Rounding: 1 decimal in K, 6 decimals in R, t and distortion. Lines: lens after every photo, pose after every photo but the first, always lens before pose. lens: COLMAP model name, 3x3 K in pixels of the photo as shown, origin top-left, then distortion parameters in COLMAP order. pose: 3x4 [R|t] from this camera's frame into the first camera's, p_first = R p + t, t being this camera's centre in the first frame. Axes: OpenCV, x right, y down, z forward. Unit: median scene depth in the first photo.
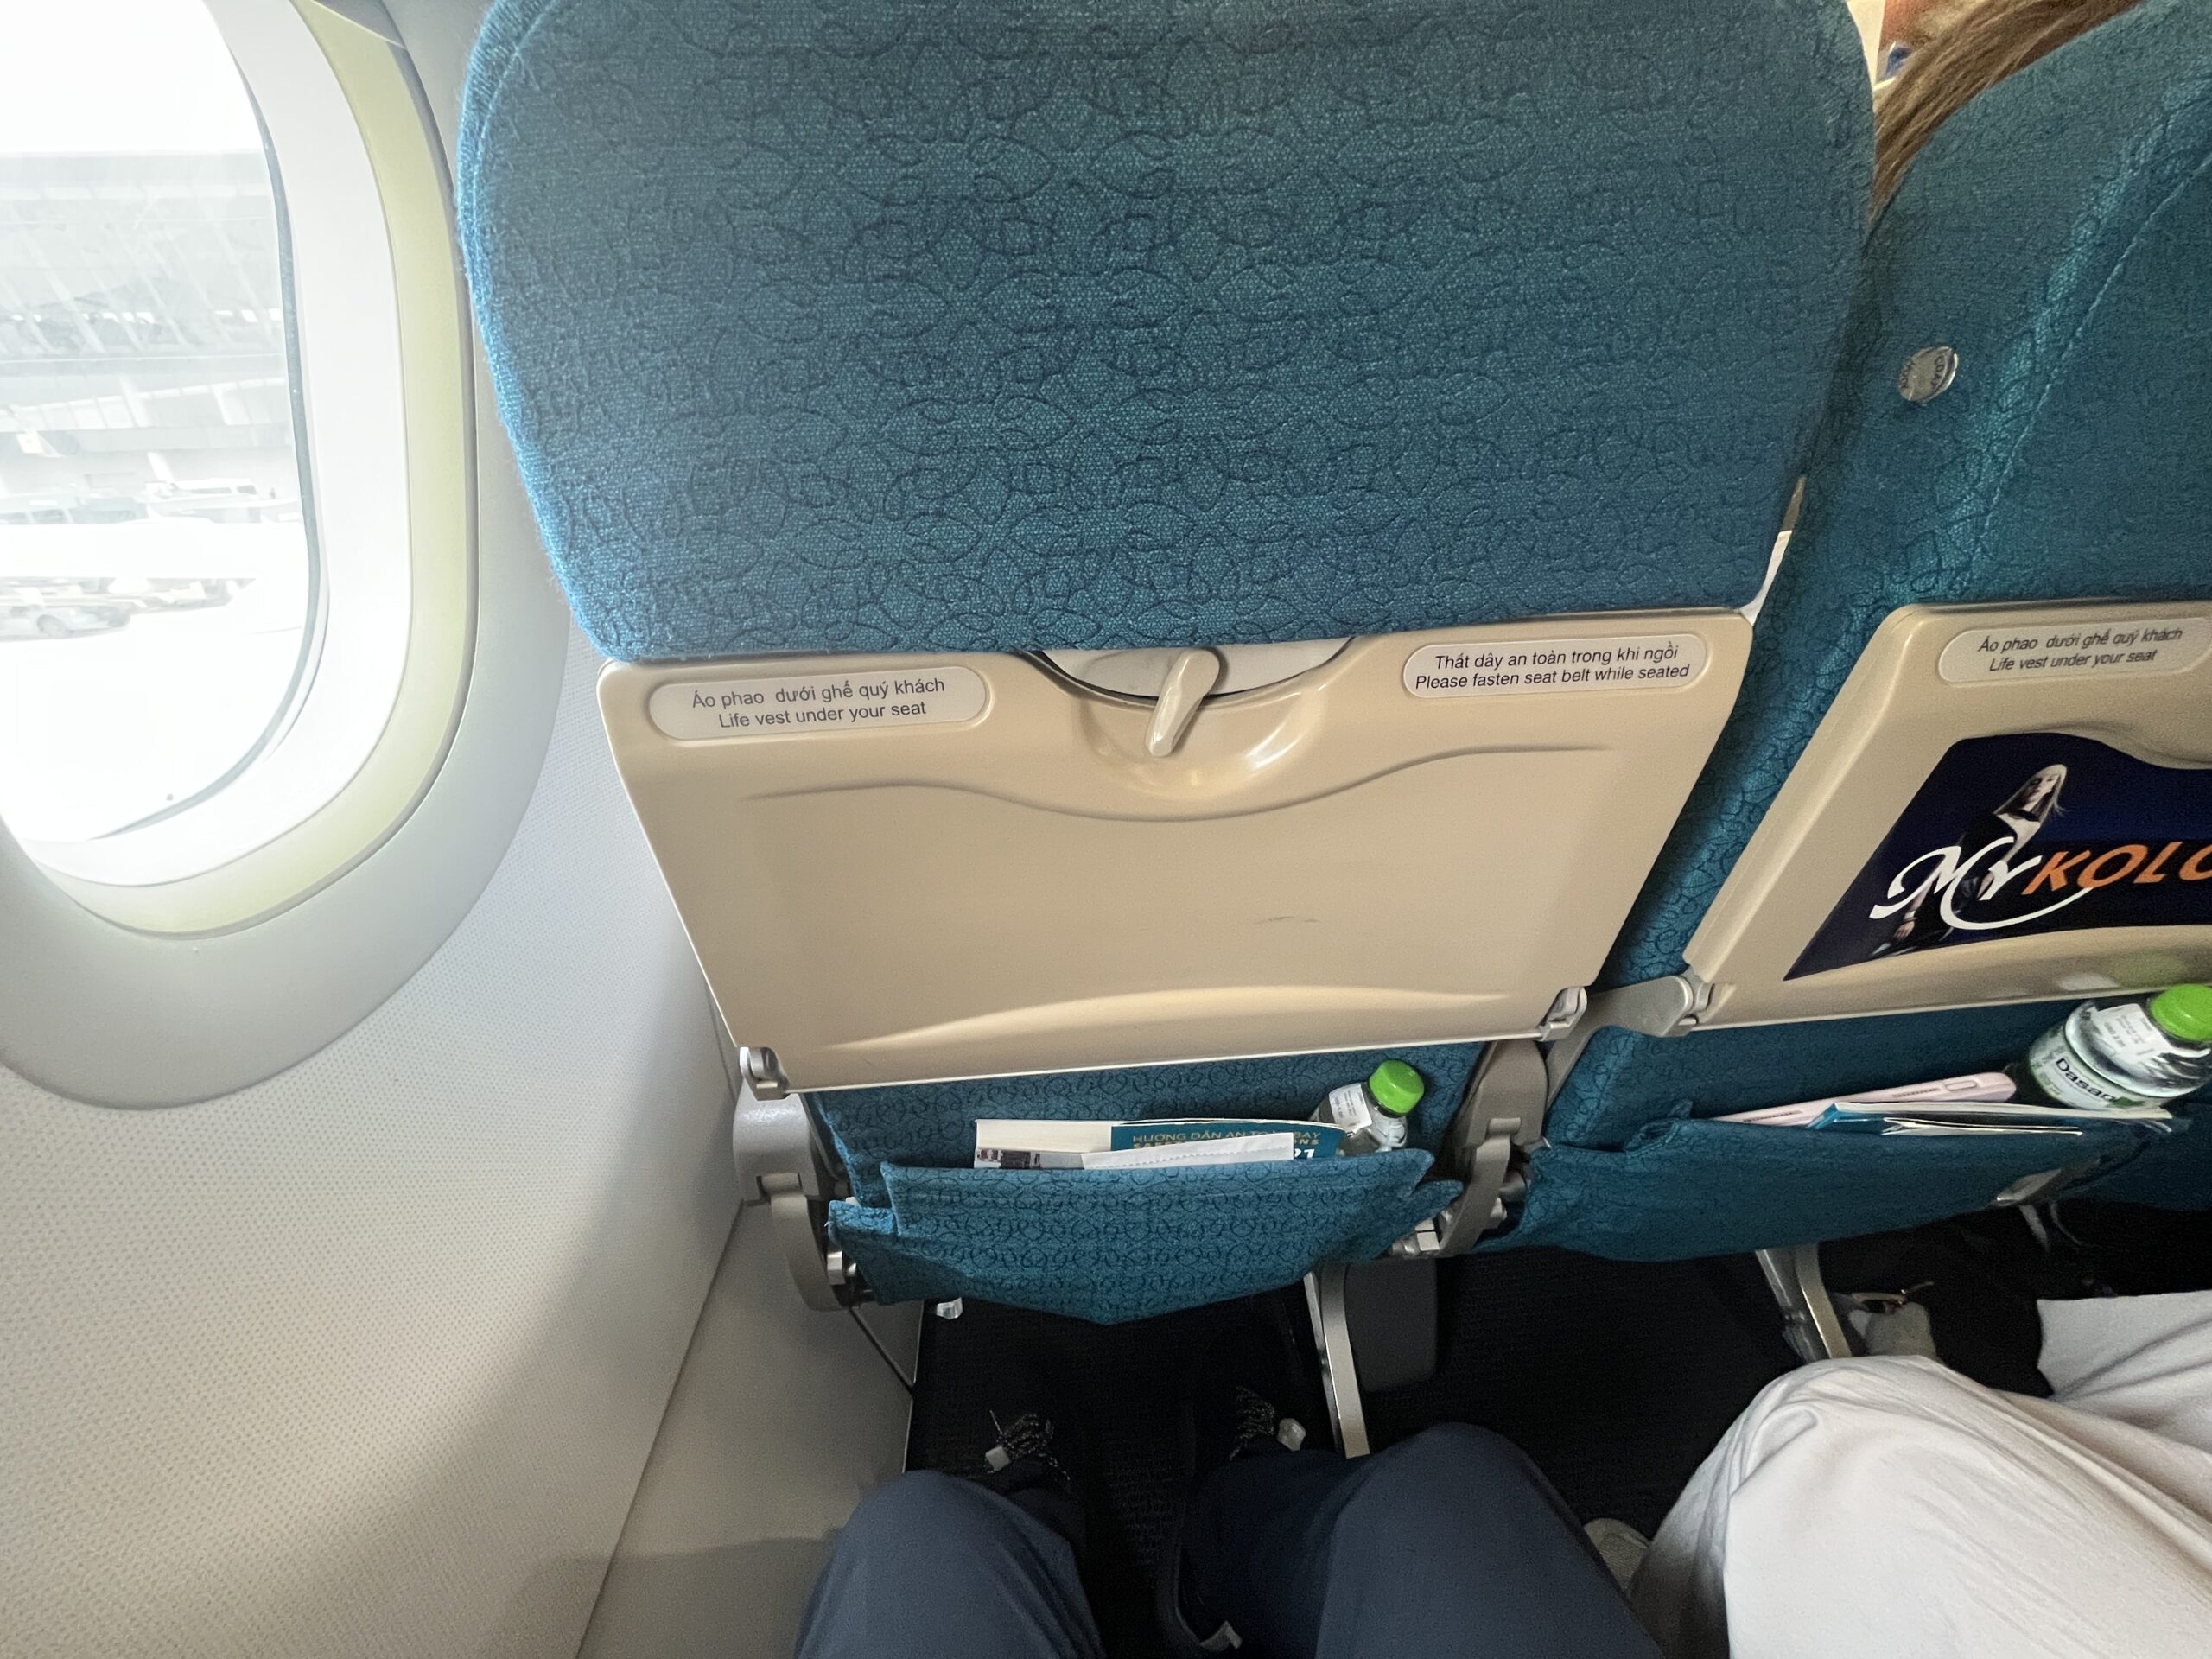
lens RADIAL K [[907.3, 0, 1106.0], [0, 907.3, 829.5], [0, 0, 1]] dist [0.000608, 0.000064]
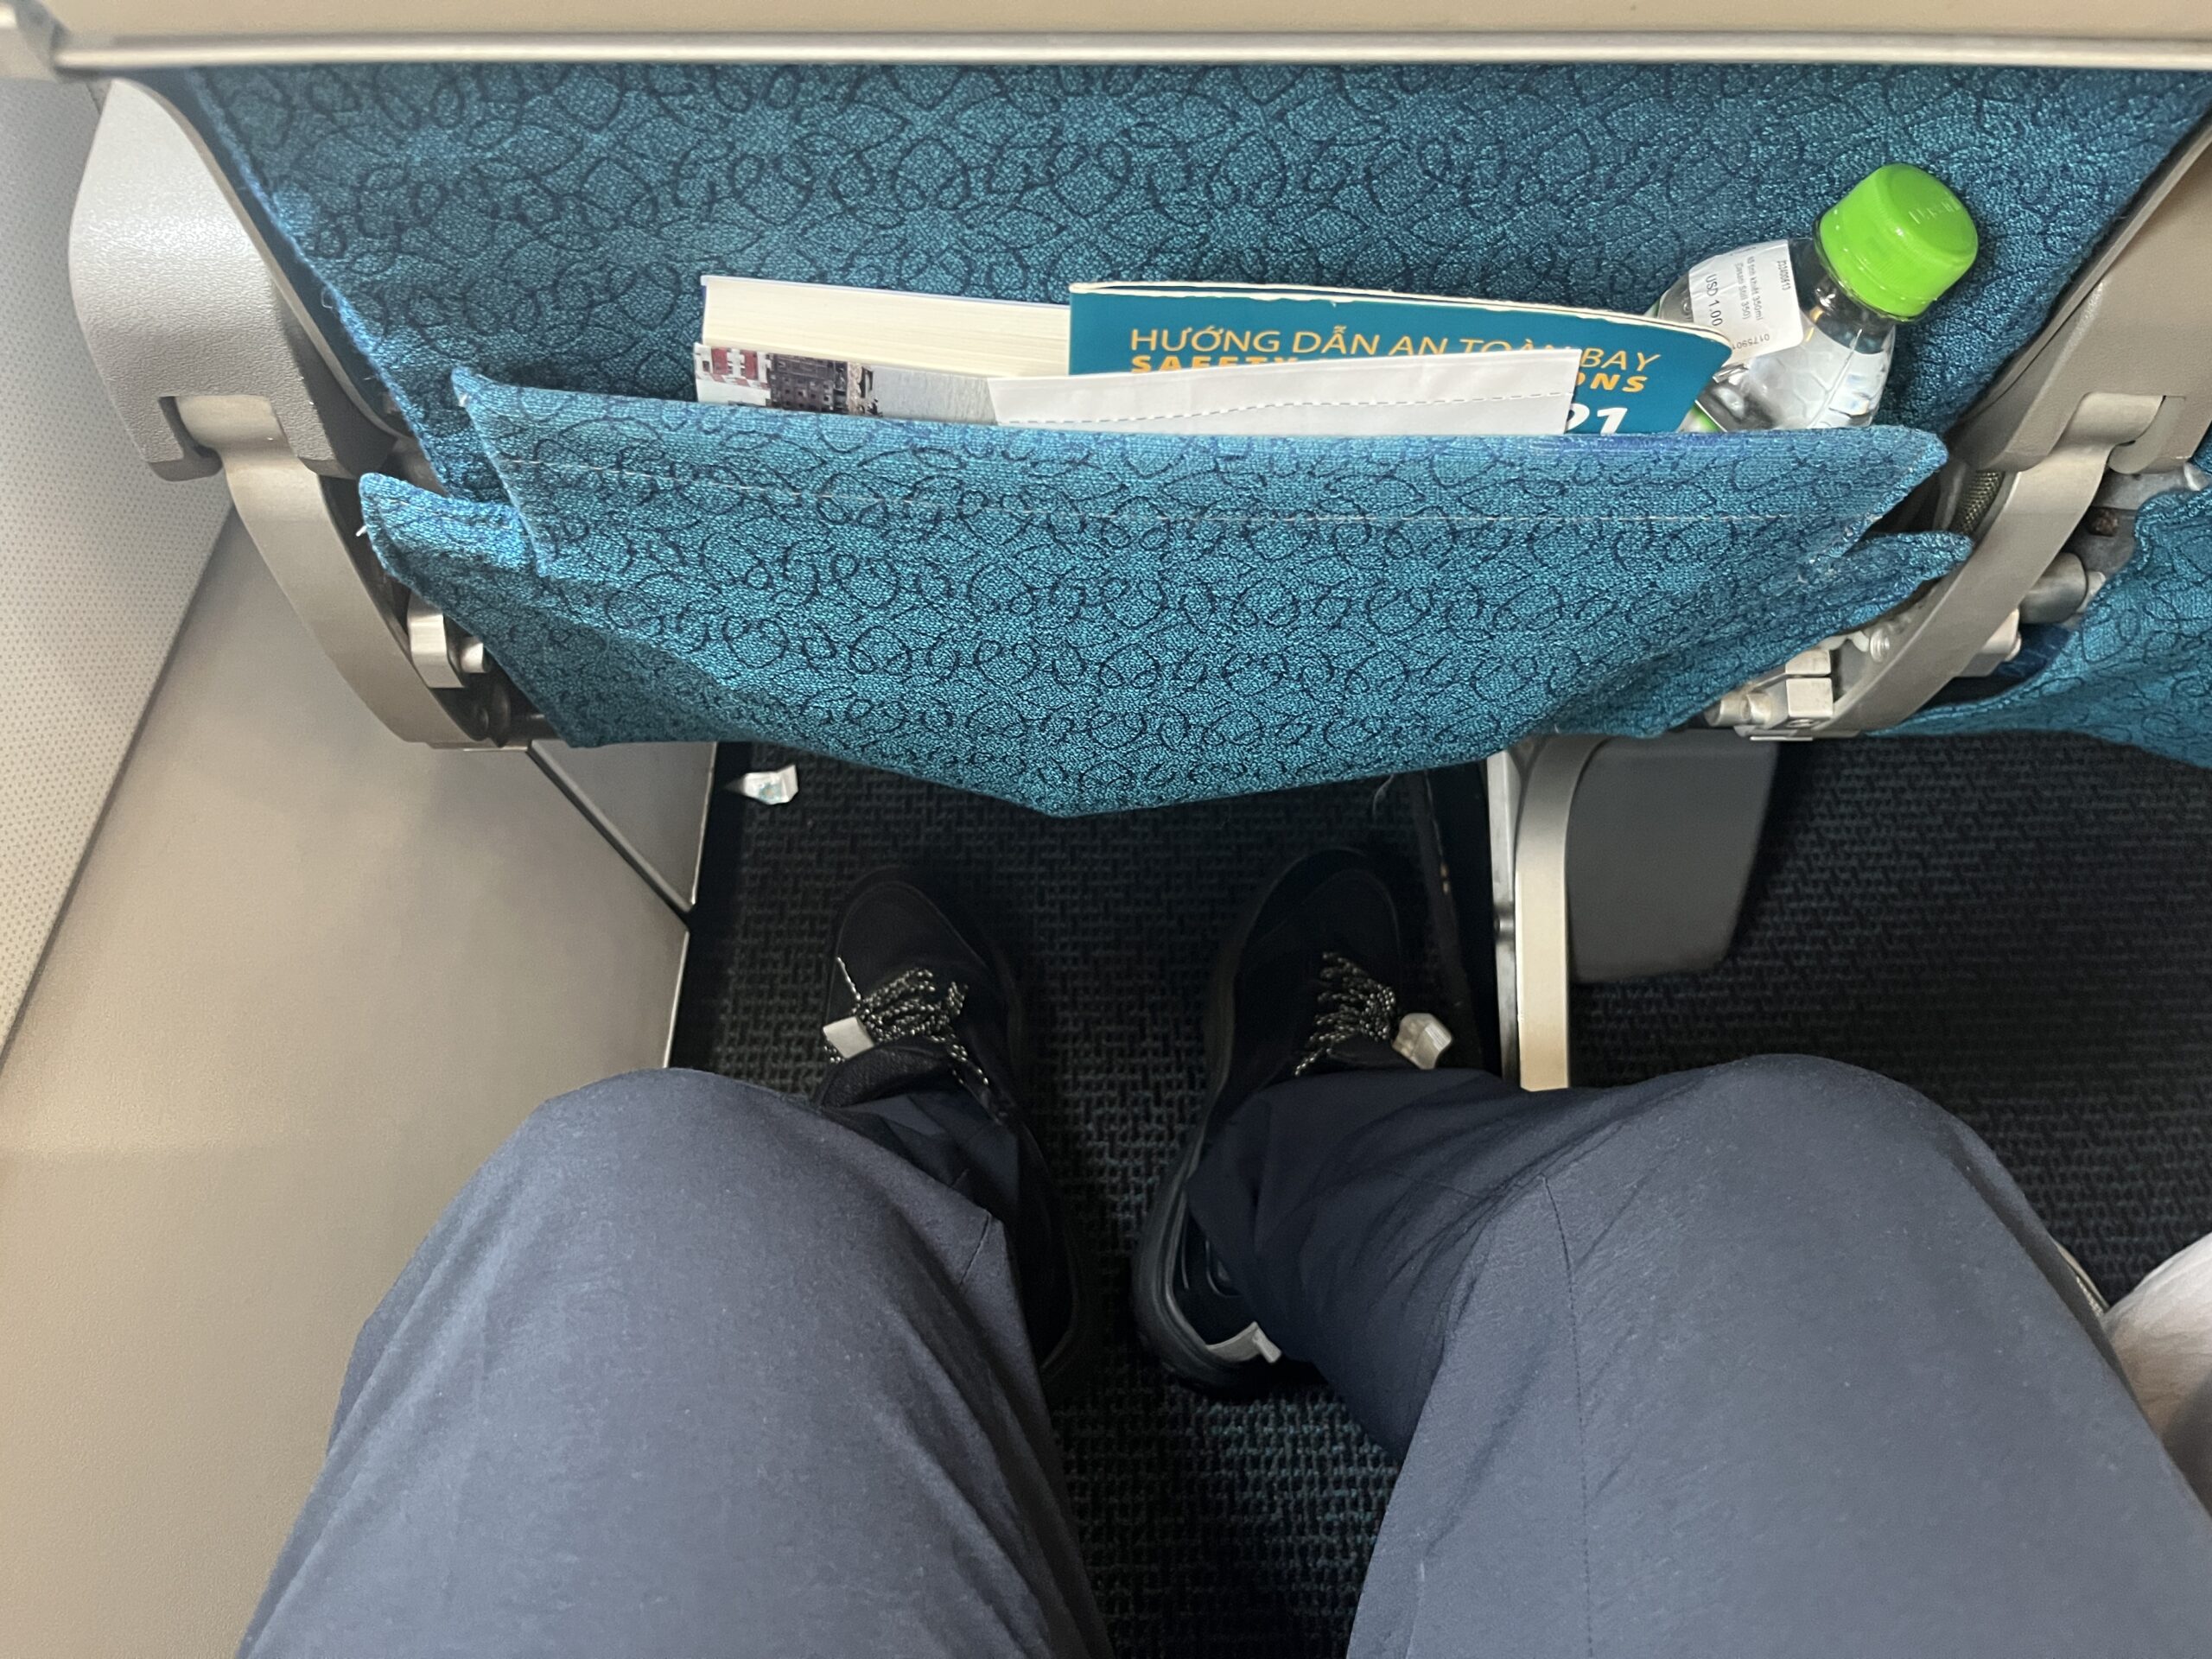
lens RADIAL K [[1669.1, 0, 1106.0], [0, 1669.1, 829.5], [0, 0, 1]] dist [-0.031385, 0.005530]
pose [[0.997558, 0.069577, -0.006131, 0.034753], [-0.058847, 0.884490, 0.462832, 0.193557], [0.037625, -0.461341, 0.886425, 0.304973]]
